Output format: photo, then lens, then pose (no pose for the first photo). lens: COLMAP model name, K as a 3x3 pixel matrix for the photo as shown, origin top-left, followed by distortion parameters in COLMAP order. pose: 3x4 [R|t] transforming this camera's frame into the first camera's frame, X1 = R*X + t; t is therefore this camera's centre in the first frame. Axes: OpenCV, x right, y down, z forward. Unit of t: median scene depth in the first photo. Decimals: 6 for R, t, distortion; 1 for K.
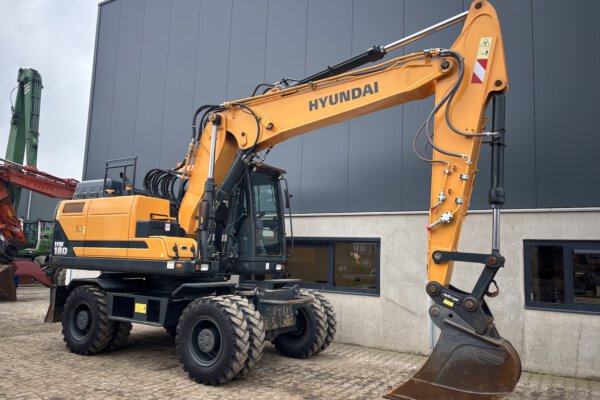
lens RADIAL K [[456.1, 0, 298.2], [0, 456.1, 203.6], [0, 0, 1]] dist [0.038083, -0.006854]
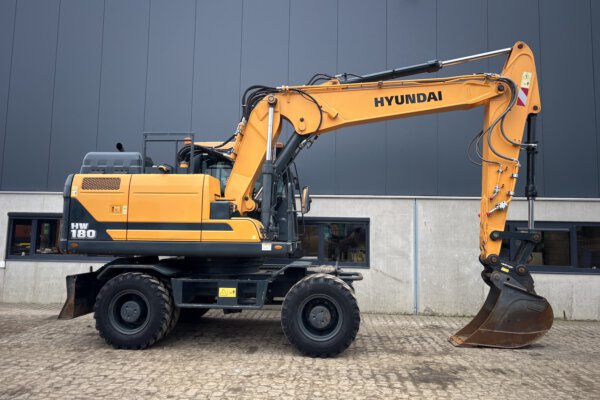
lens RADIAL K [[446.6, 0, 307.7], [0, 446.6, 197.8], [0, 0, 1]] dist [0.058343, -0.080938]
pose [[0.885372, 0.021192, 0.464400, -0.600117], [-0.041227, 0.998604, 0.033030, -0.008941], [-0.463052, -0.048390, 0.885009, 0.088754]]
